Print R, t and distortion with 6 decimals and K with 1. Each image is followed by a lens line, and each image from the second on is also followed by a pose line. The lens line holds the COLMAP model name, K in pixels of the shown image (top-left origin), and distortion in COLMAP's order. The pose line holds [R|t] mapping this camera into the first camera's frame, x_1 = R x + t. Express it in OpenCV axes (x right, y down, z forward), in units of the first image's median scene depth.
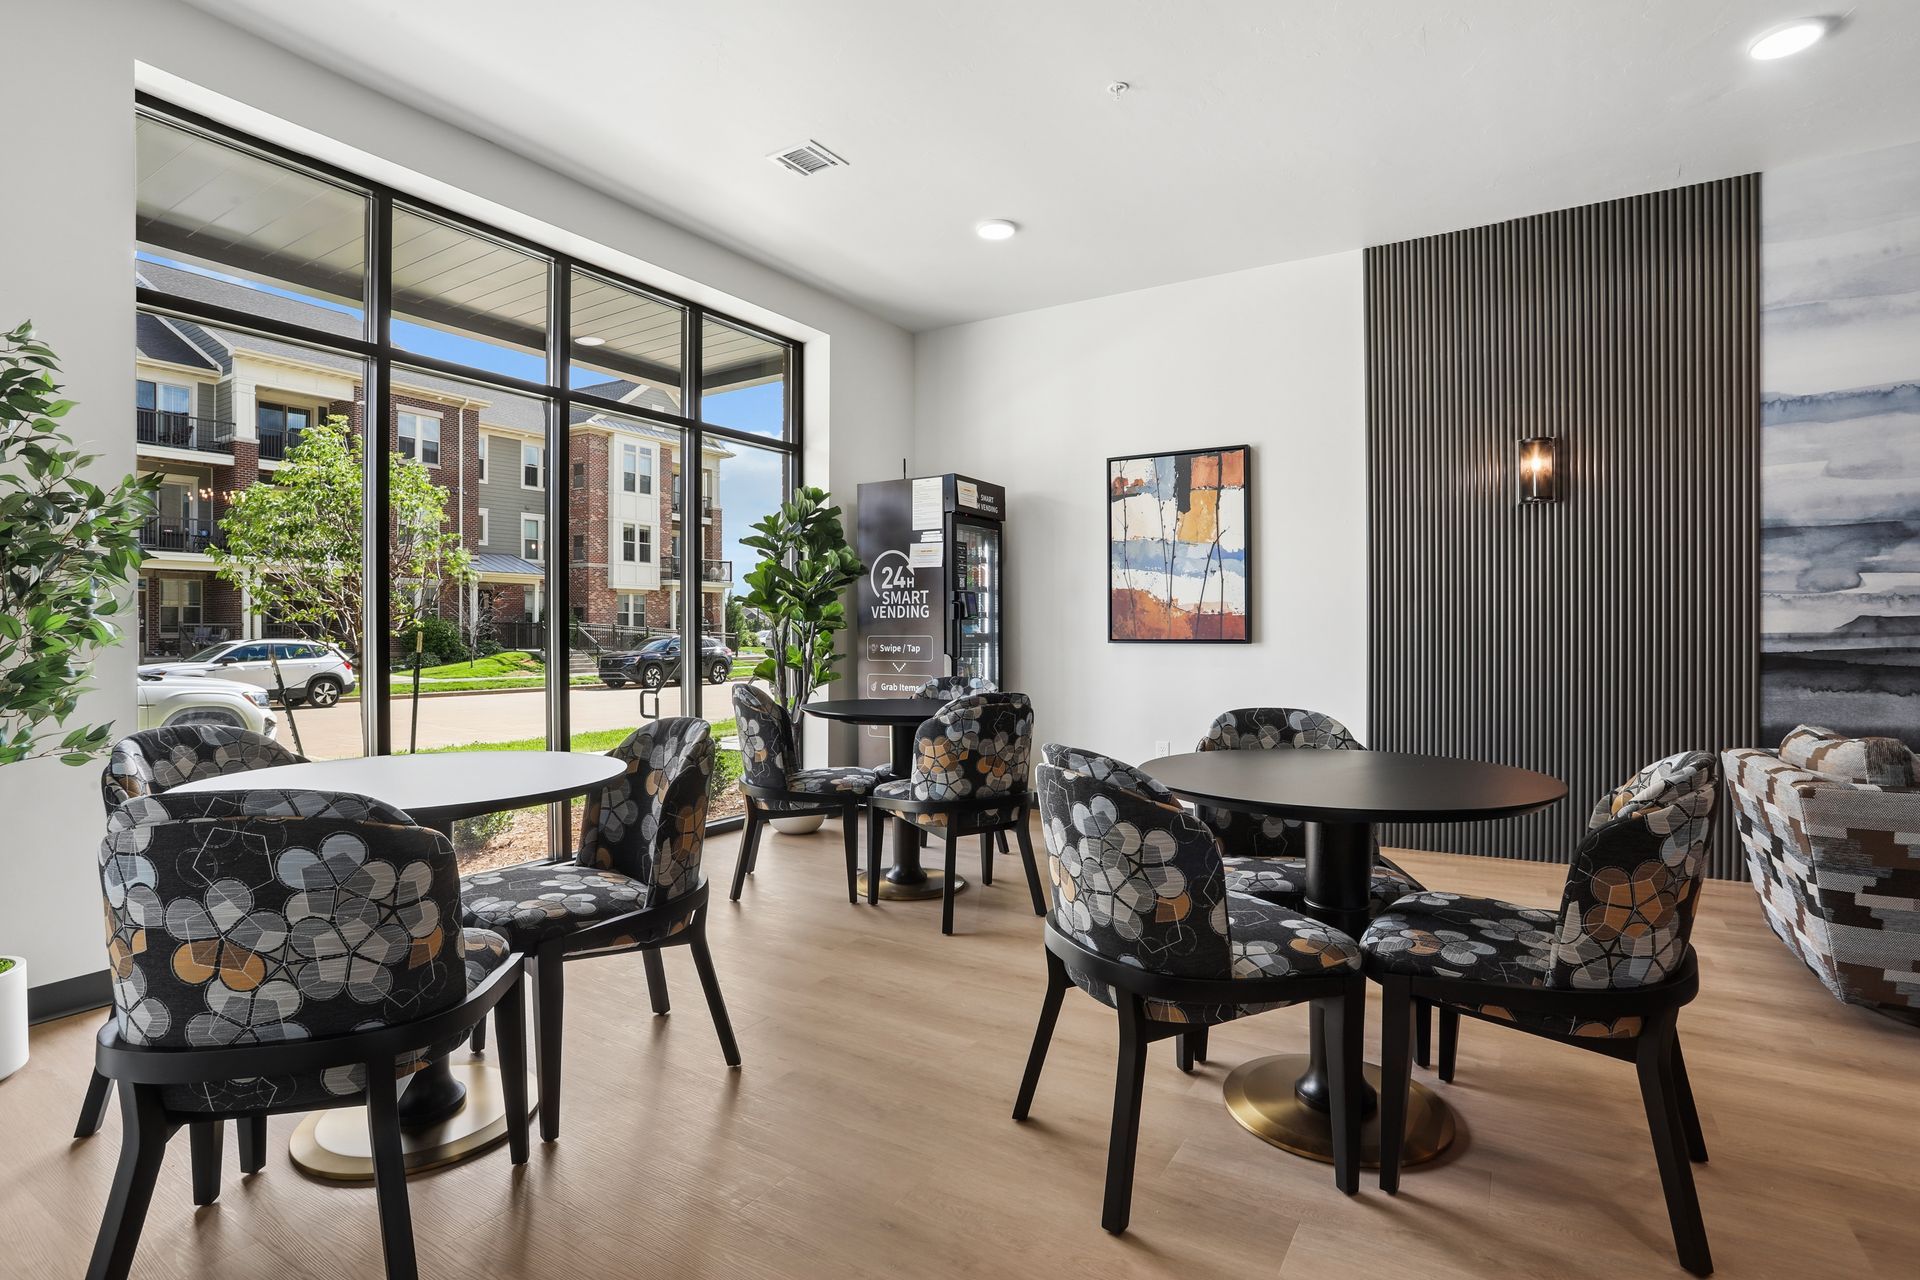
lens RADIAL K [[953.2, 0, 975.9], [0, 953.2, 639.6], [0, 0, 1]] dist [-0.027218, 0.008634]
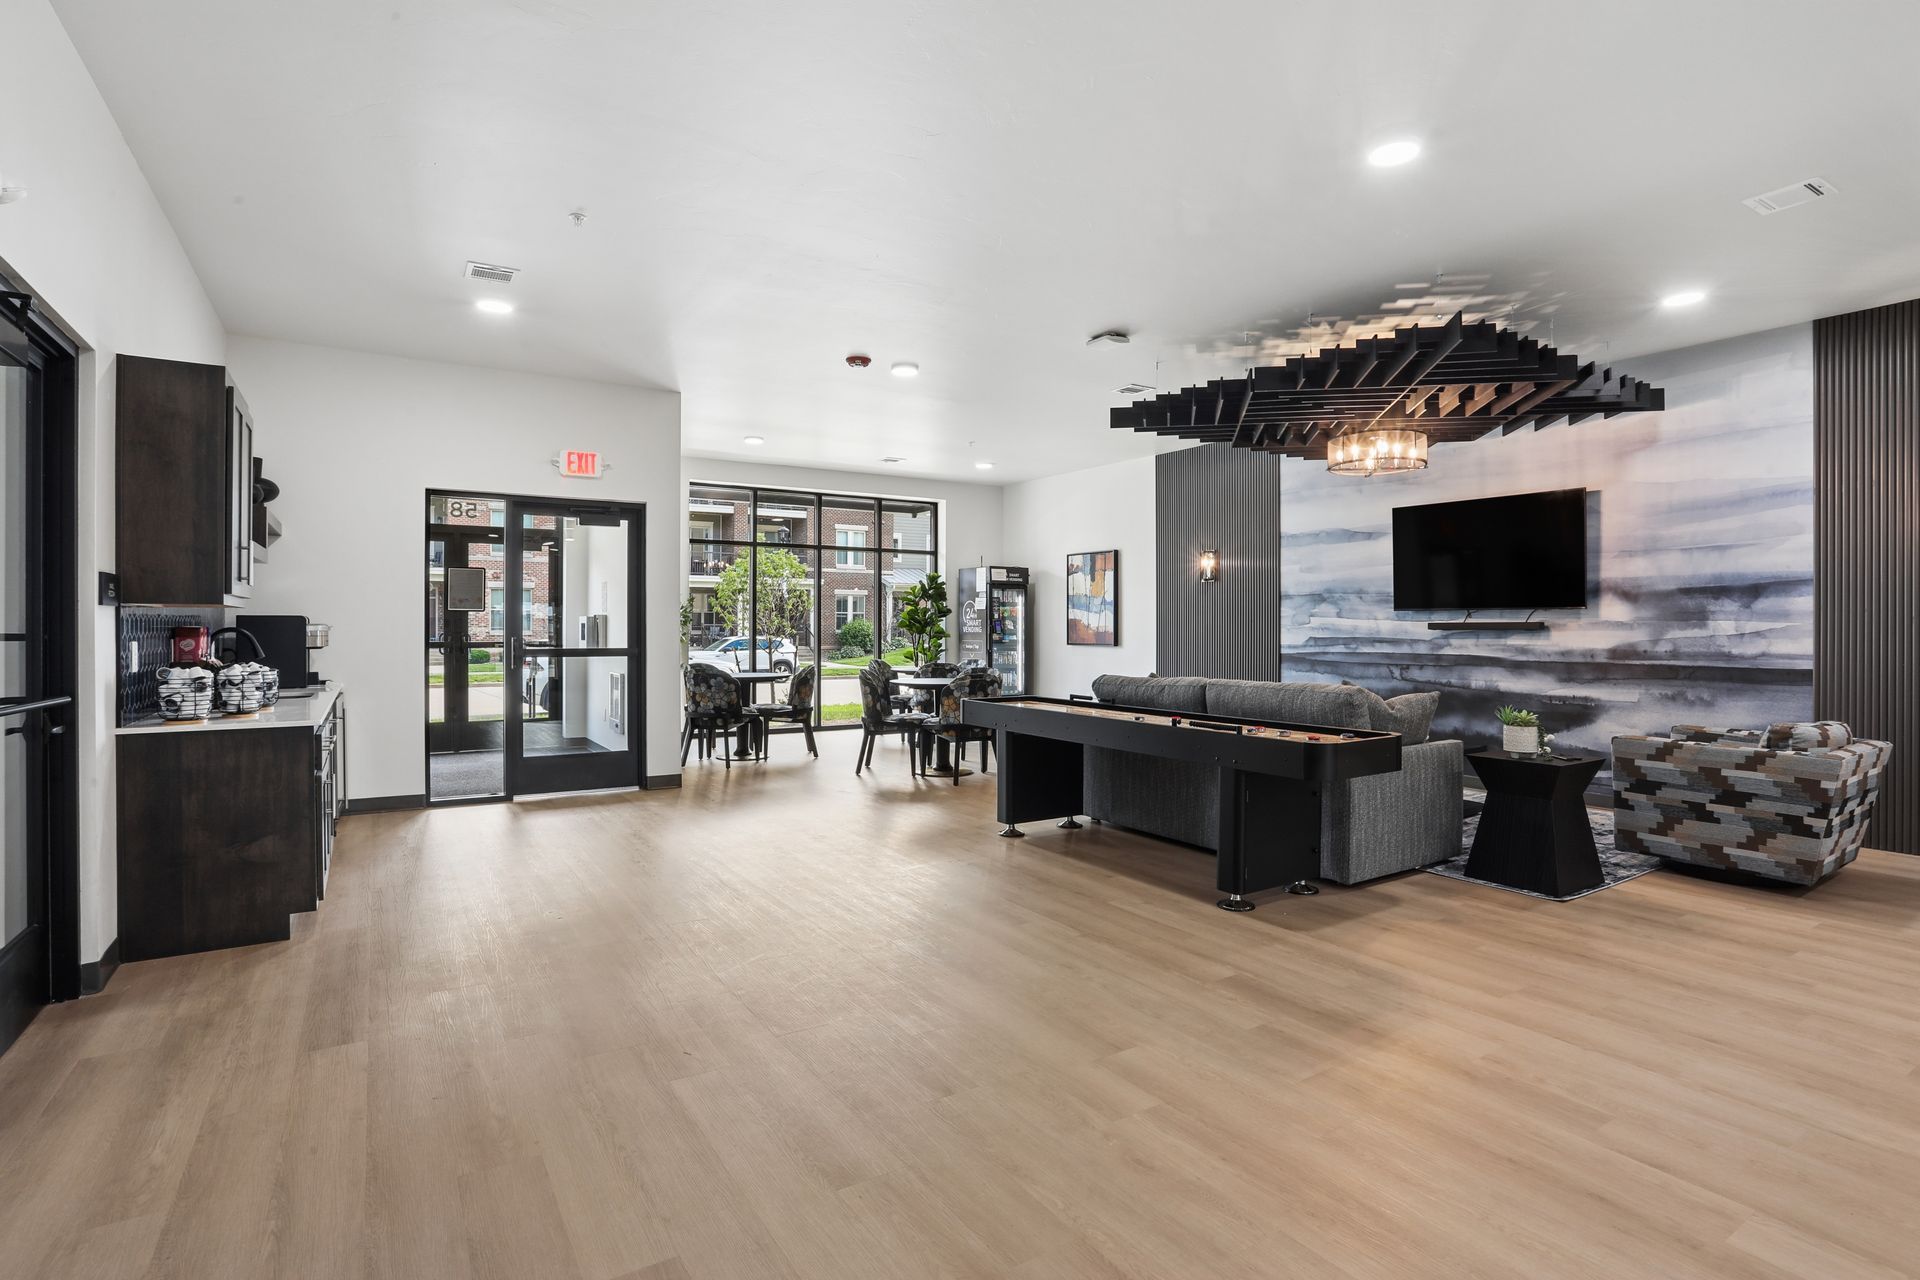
lens RADIAL K [[953.2, 0, 968.7], [0, 953.2, 621.9], [0, 0, 1]] dist [-0.027218, 0.008634]
pose [[0.905597, 0.000794, -0.424139, 0.853394], [-0.007755, 0.999862, -0.014686, -0.015596], [0.424069, 0.016589, 0.905478, -0.975436]]
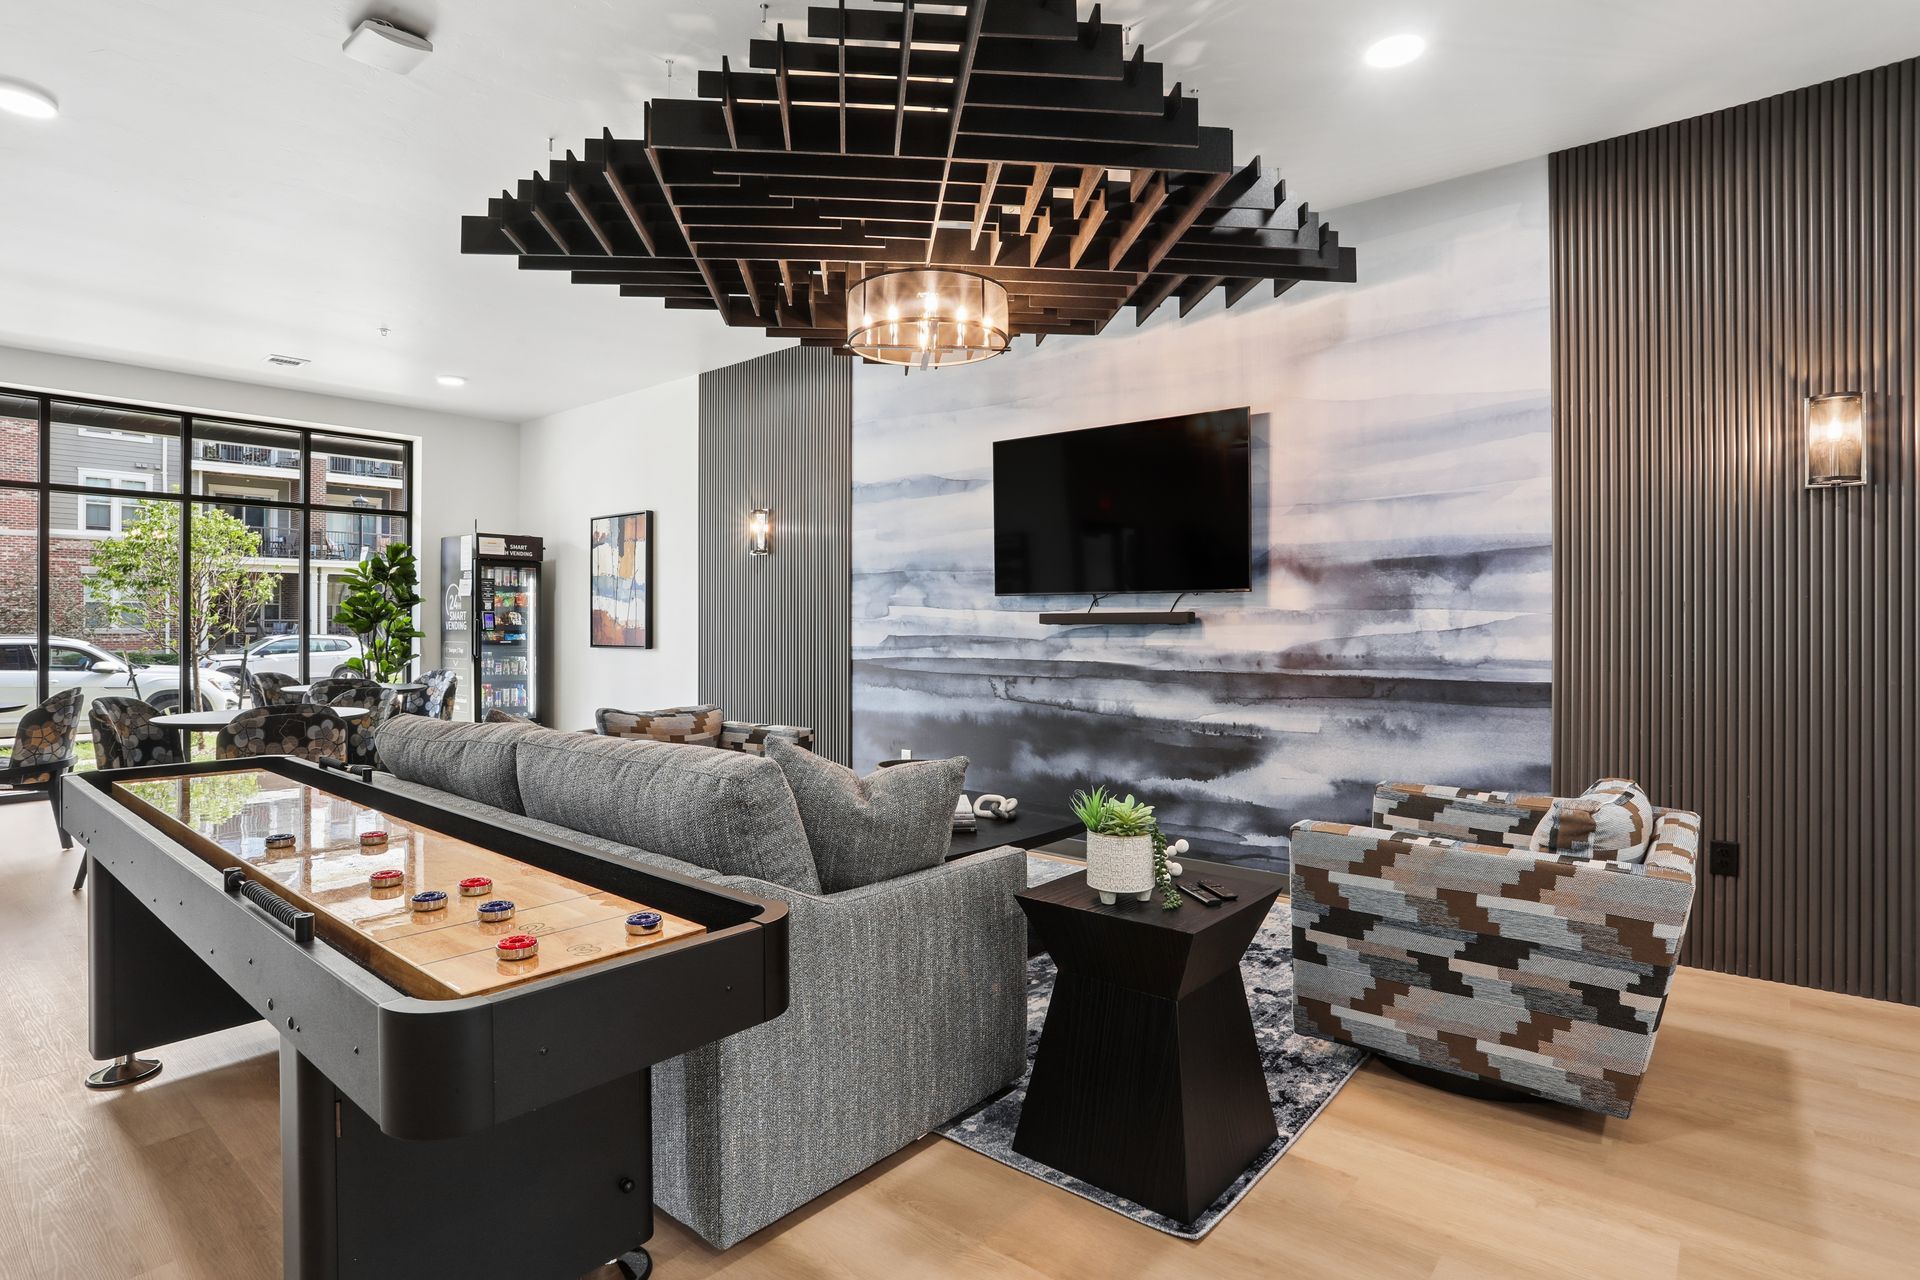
lens RADIAL K [[999.8, 0, 941.0], [0, 999.8, 625.3], [0, 0, 1]] dist [-0.054398, 0.000607]
pose [[0.986661, 0.000677, -0.162786, 0.939926], [-0.001881, 0.999972, -0.007244, -0.021648], [0.162776, 0.007453, 0.986635, -0.389356]]
